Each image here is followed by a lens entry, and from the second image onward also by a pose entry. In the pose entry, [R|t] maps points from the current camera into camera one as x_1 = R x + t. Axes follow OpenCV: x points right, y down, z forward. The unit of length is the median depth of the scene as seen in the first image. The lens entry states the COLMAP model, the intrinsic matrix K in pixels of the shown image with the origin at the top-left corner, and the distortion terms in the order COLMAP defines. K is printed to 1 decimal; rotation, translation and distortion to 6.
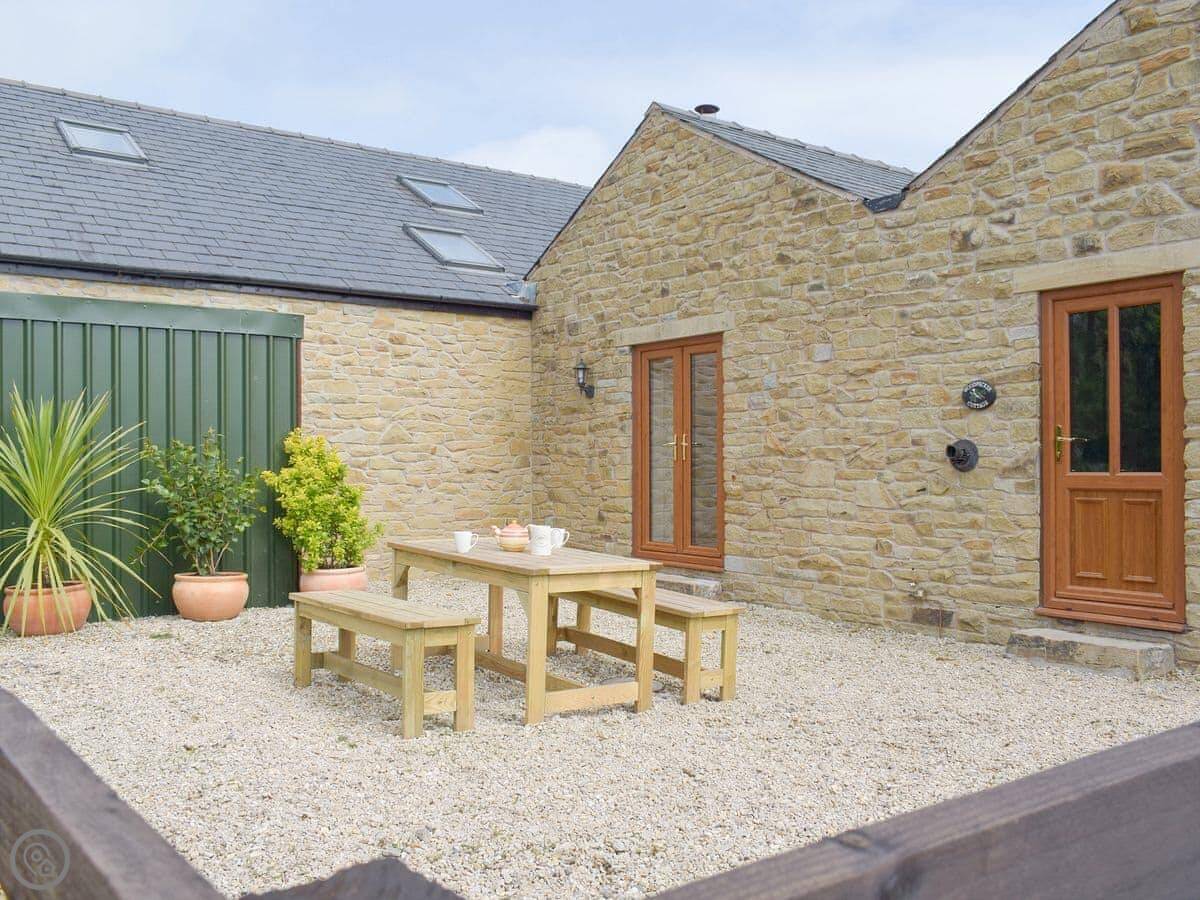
lens RADIAL K [[1055.2, 0, 595.8], [0, 1055.2, 478.4], [0, 0, 1]] dist [0.013478, 0.000038]
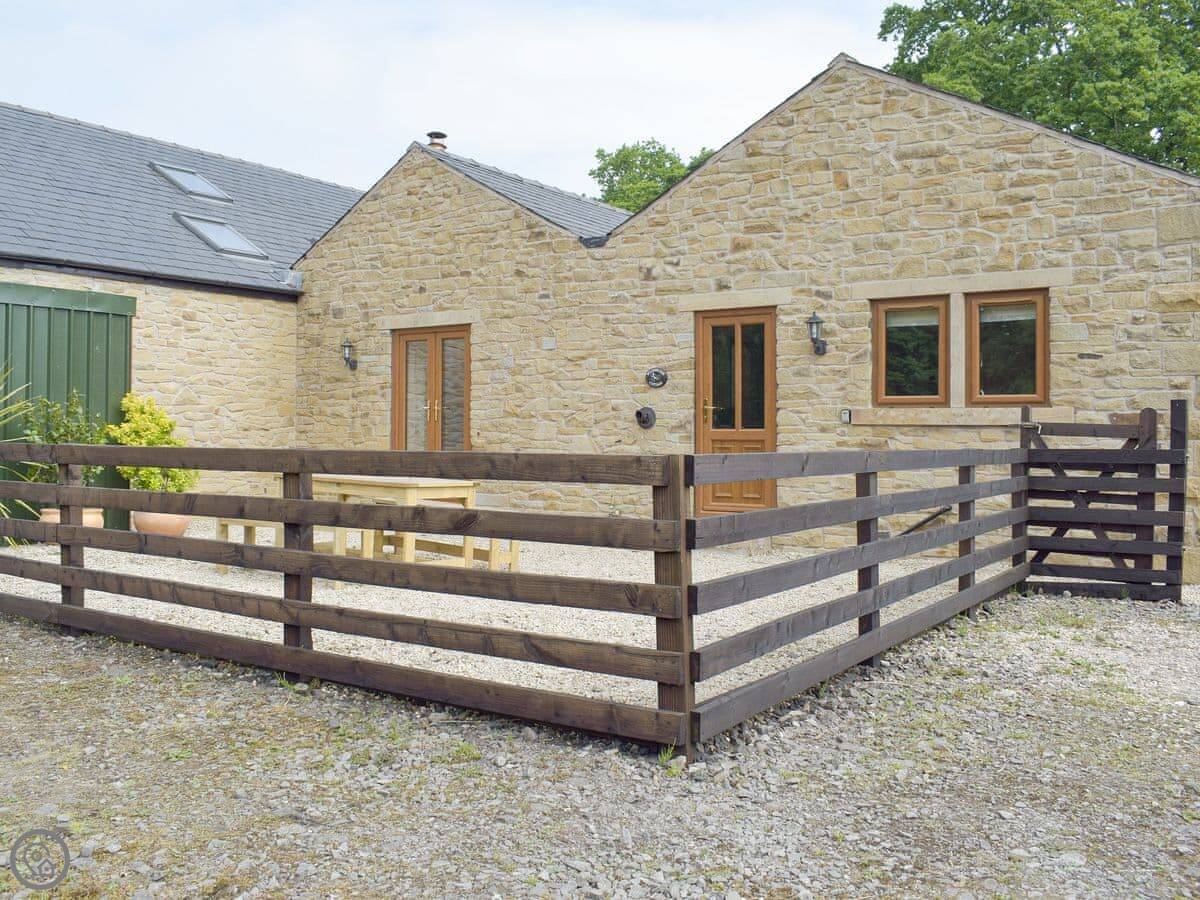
lens RADIAL K [[1055.2, 0, 595.8], [0, 1055.2, 478.4], [0, 0, 1]] dist [0.013478, 0.000038]
pose [[0.946457, -0.007753, 0.322738, -0.173880], [-0.001783, 0.999571, 0.029243, 0.017571], [-0.322826, -0.028253, 0.946037, -0.335243]]
